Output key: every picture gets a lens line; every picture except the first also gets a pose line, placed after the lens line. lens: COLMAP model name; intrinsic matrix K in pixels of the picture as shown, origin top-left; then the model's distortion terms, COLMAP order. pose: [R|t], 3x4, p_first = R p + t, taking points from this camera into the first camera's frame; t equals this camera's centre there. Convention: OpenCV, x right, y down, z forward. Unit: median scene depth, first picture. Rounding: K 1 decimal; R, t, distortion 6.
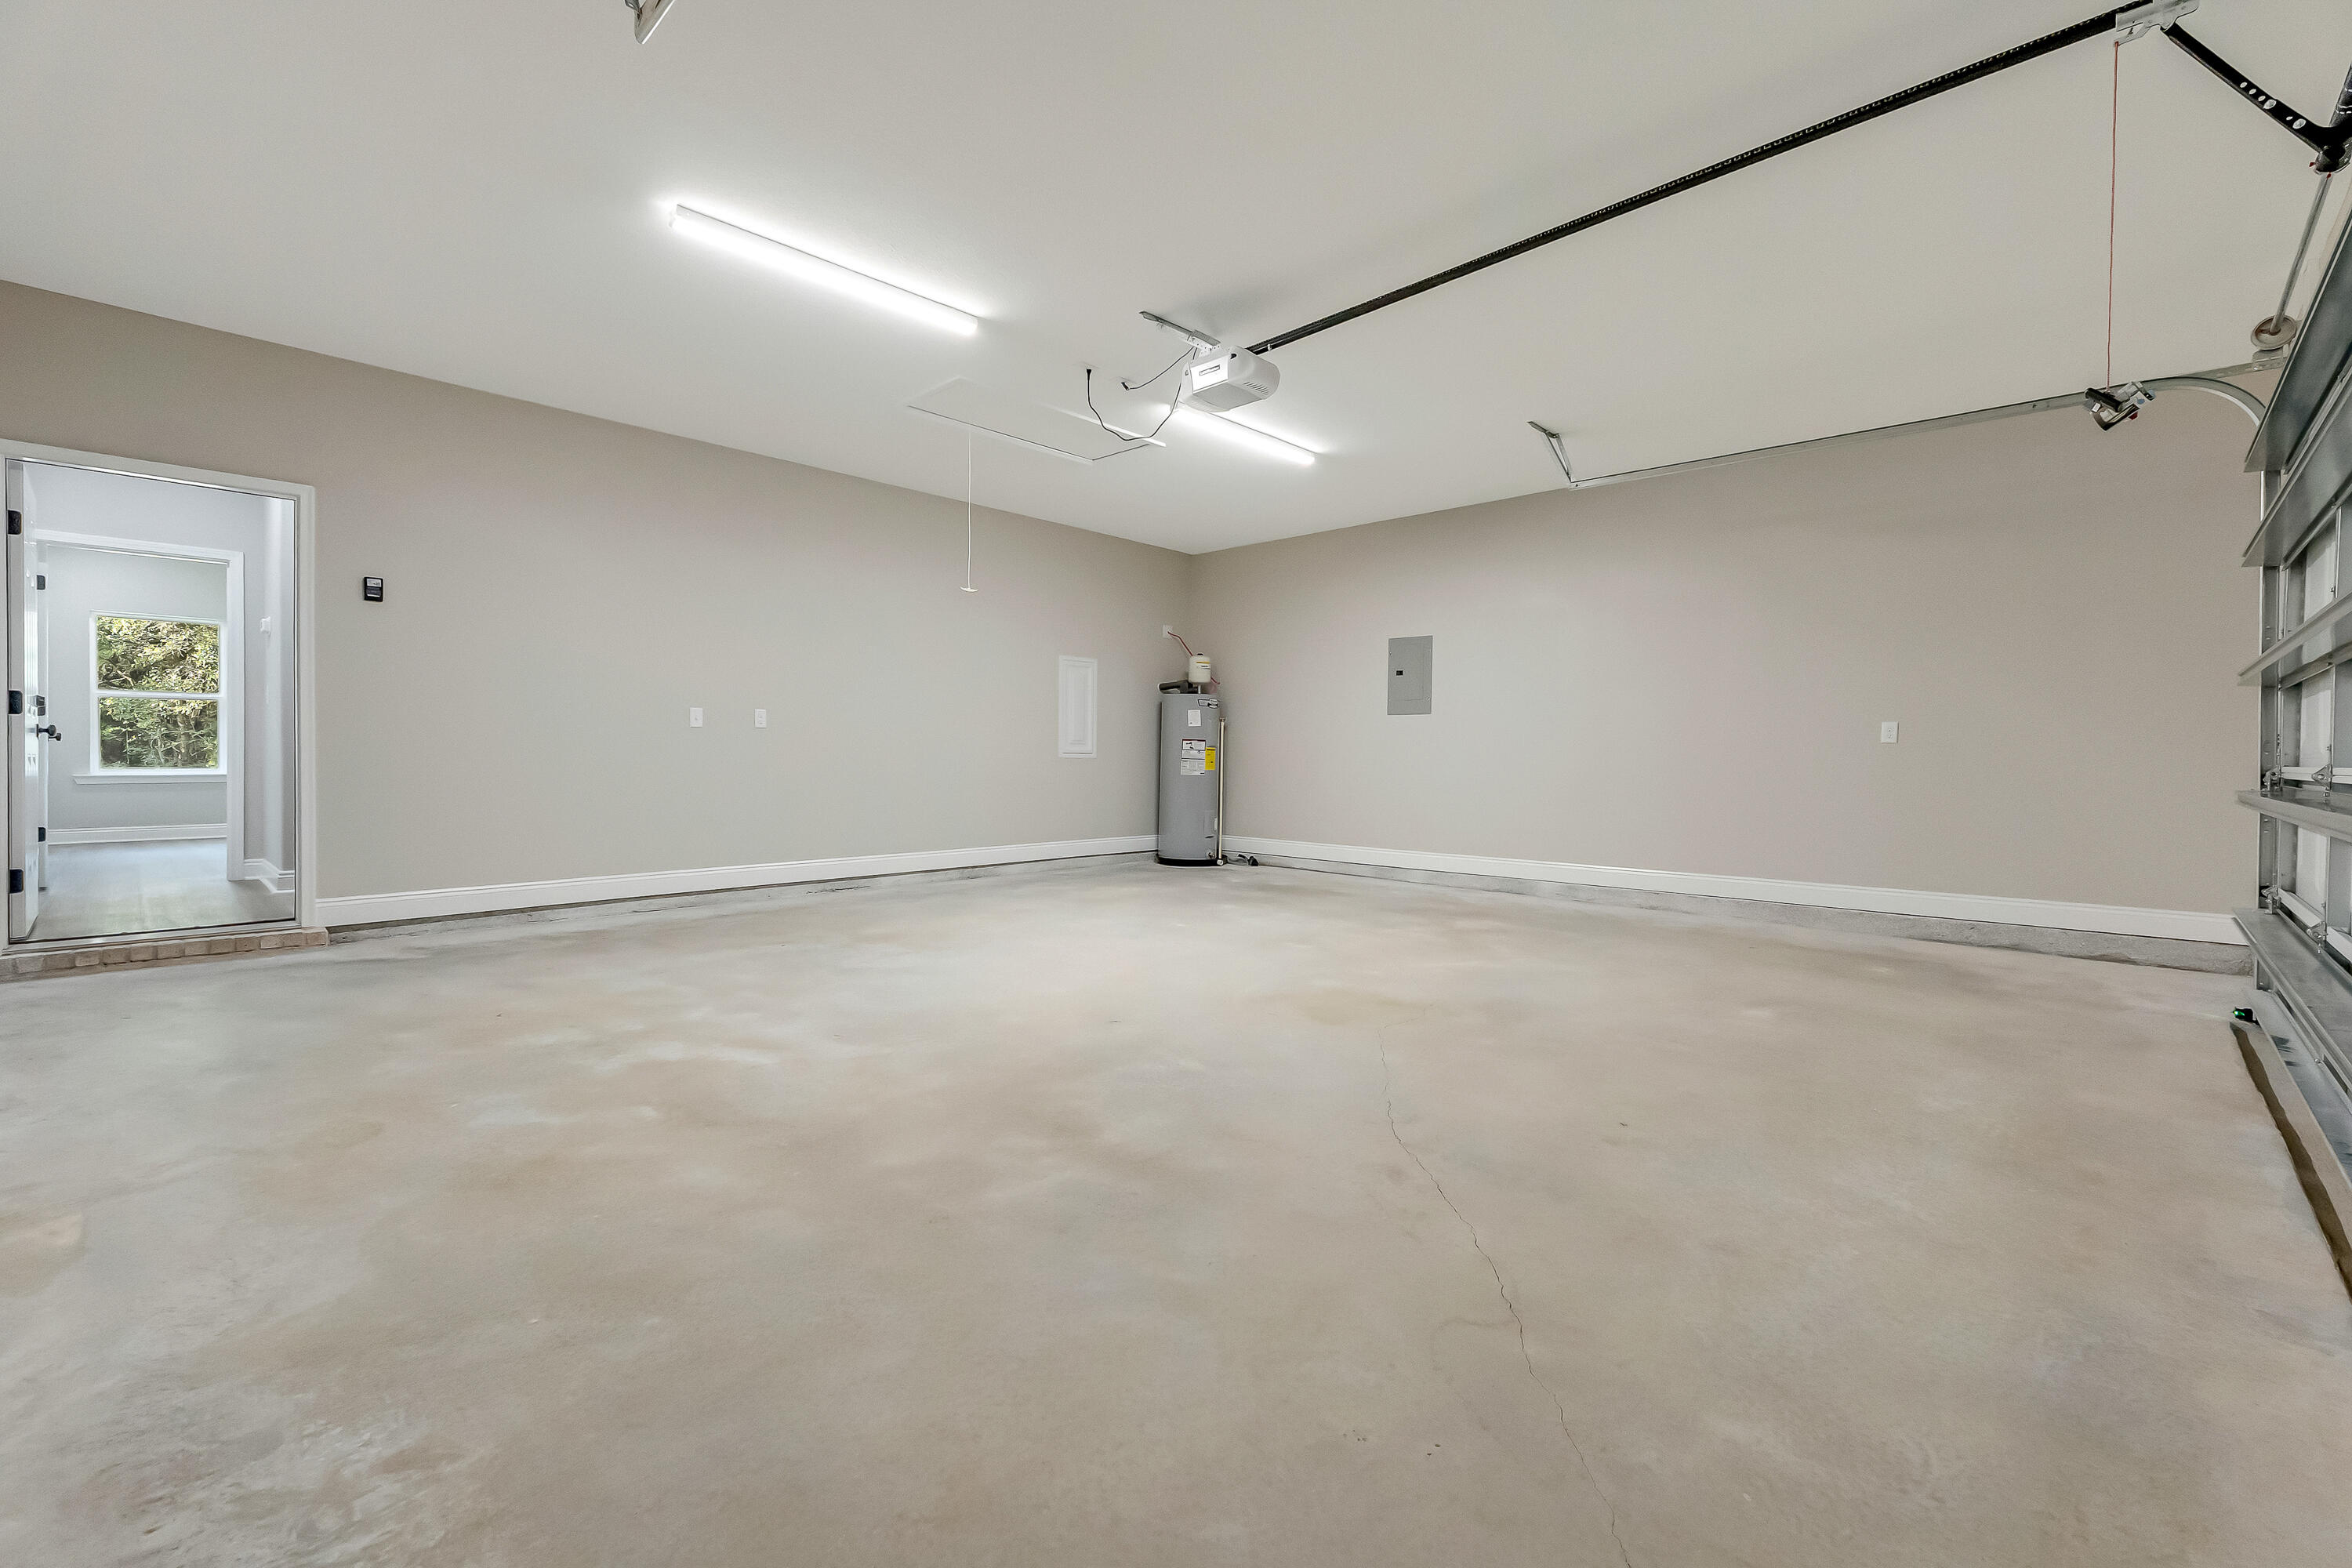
lens RADIAL K [[992.8, 0, 1187.9], [0, 992.8, 775.1], [0, 0, 1]] dist [0.008256, -0.000935]
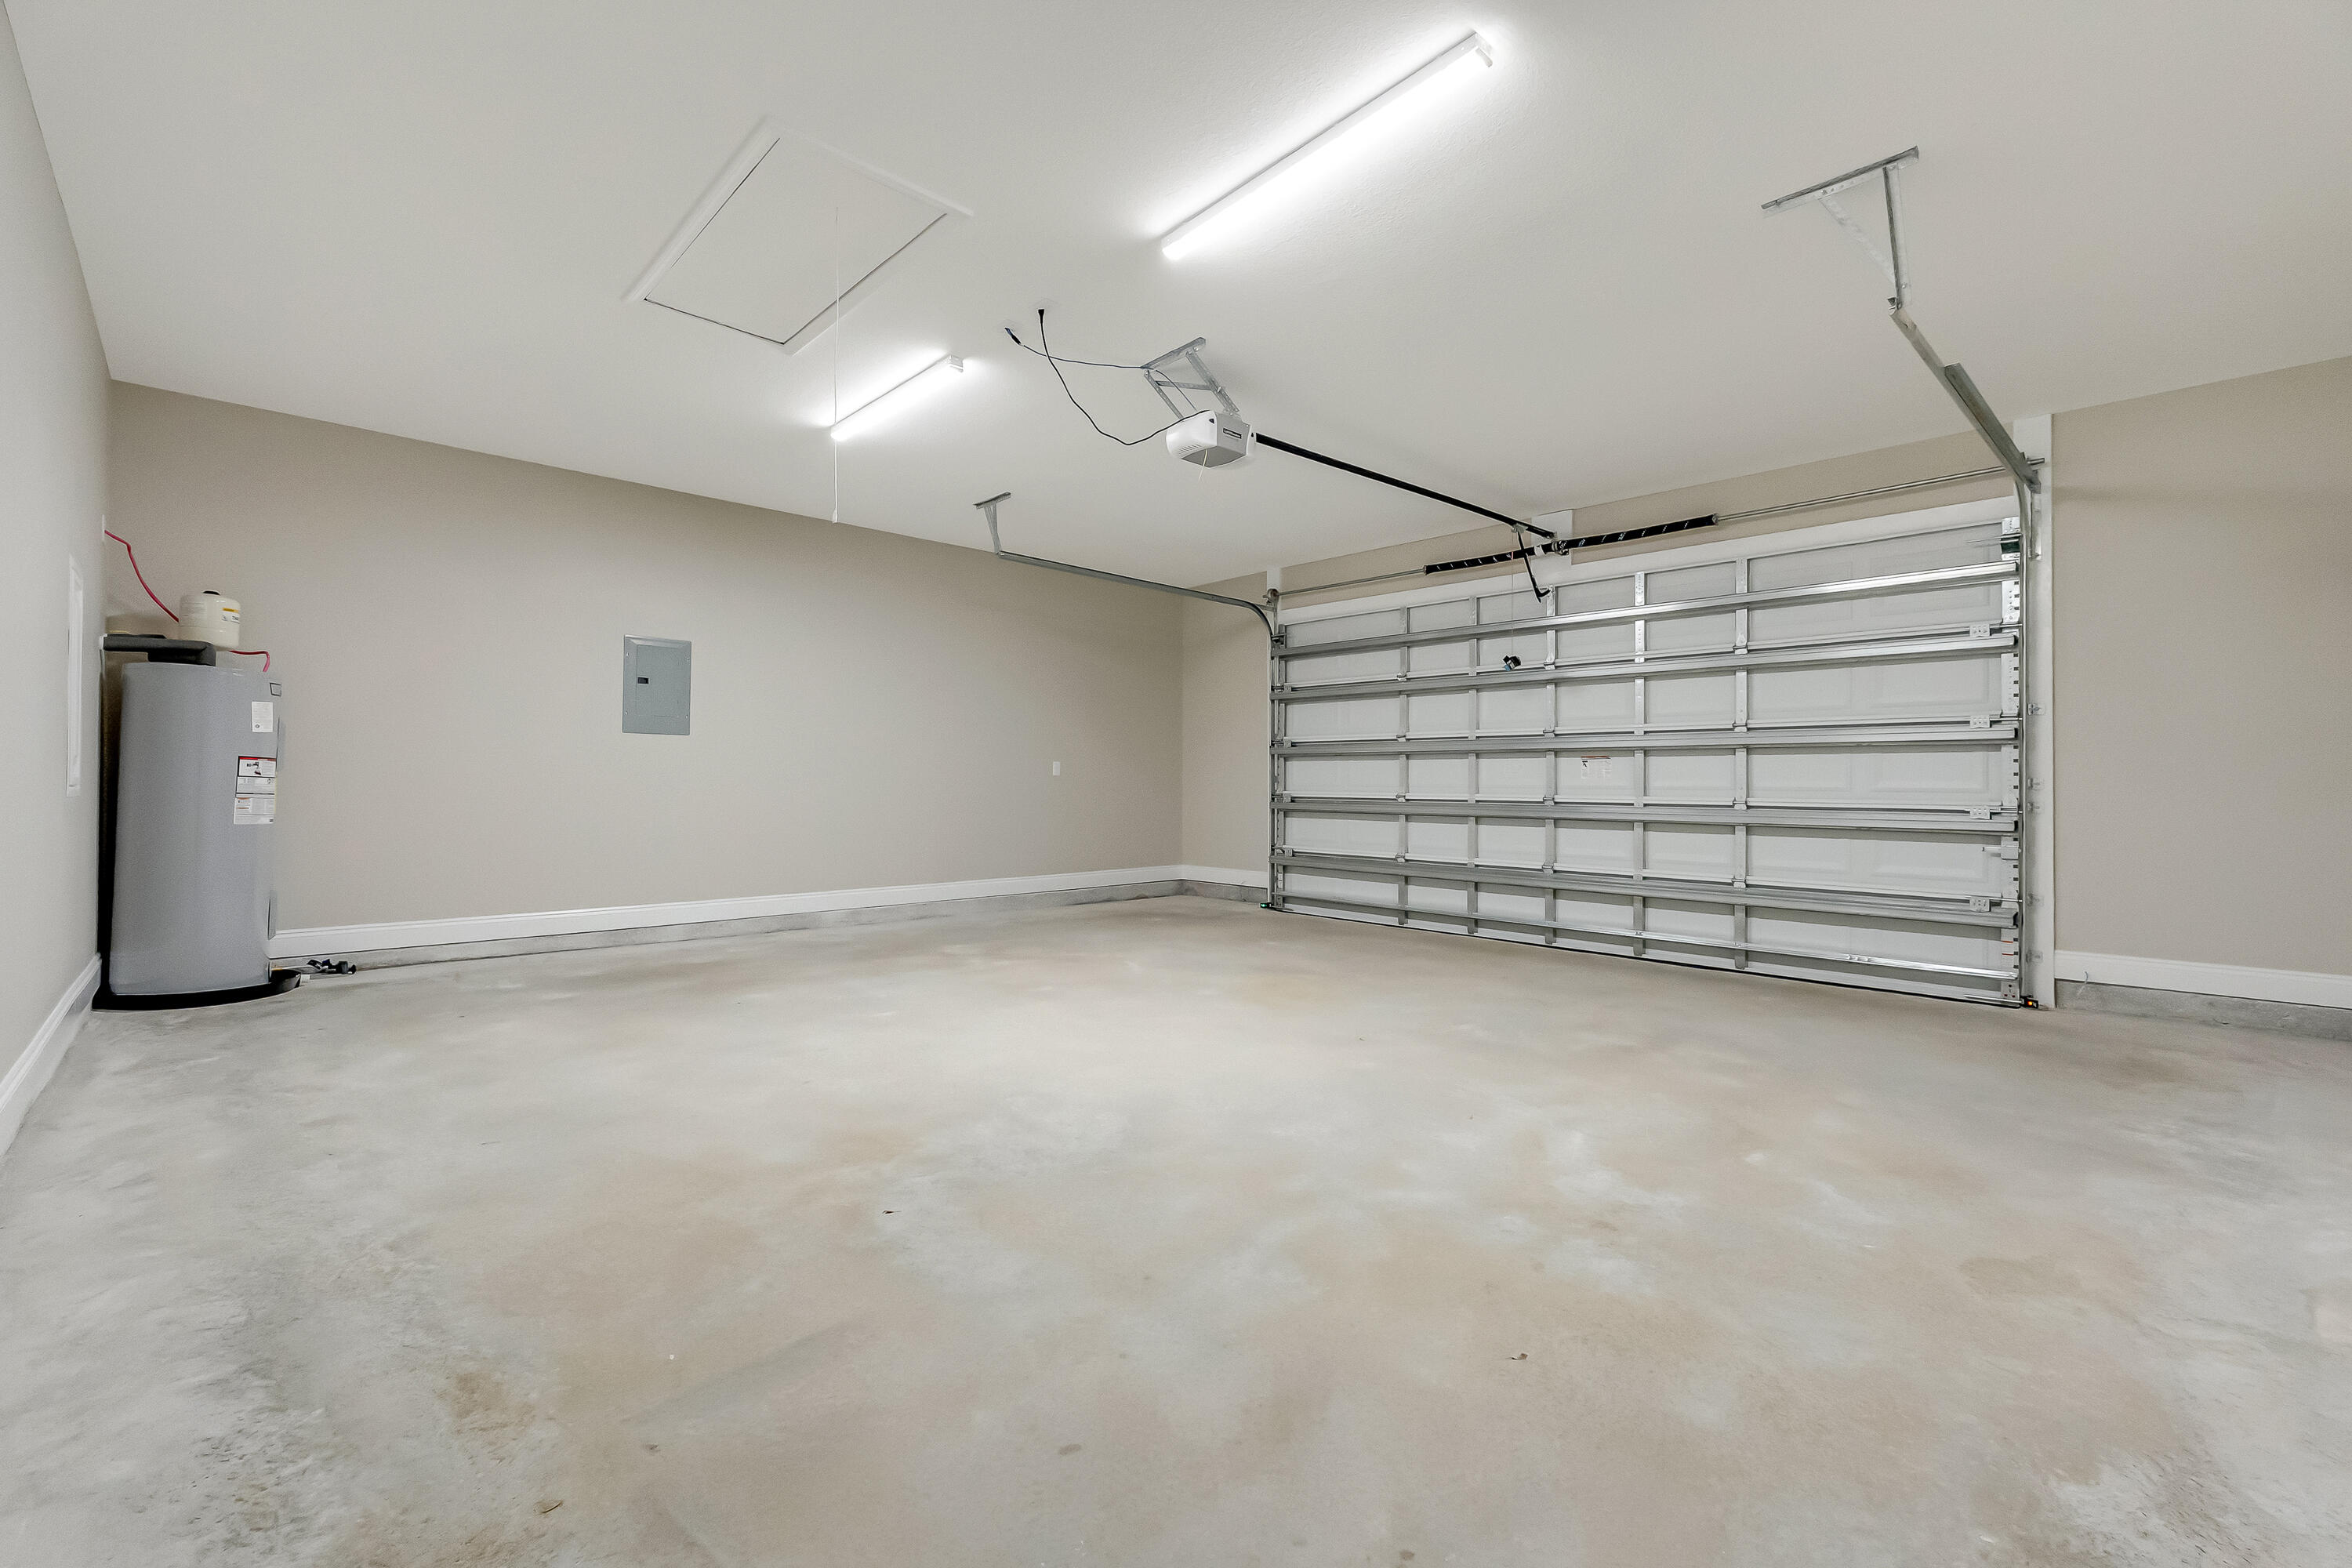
lens RADIAL K [[992.8, 0, 1187.9], [0, 992.8, 776.1], [0, 0, 1]] dist [0.008256, -0.000935]
pose [[0.052215, -0.000586, 0.998636, -0.584031], [0.012278, 0.999925, -0.000055, -0.022963], [-0.998560, 0.012264, 0.052218, 0.557351]]
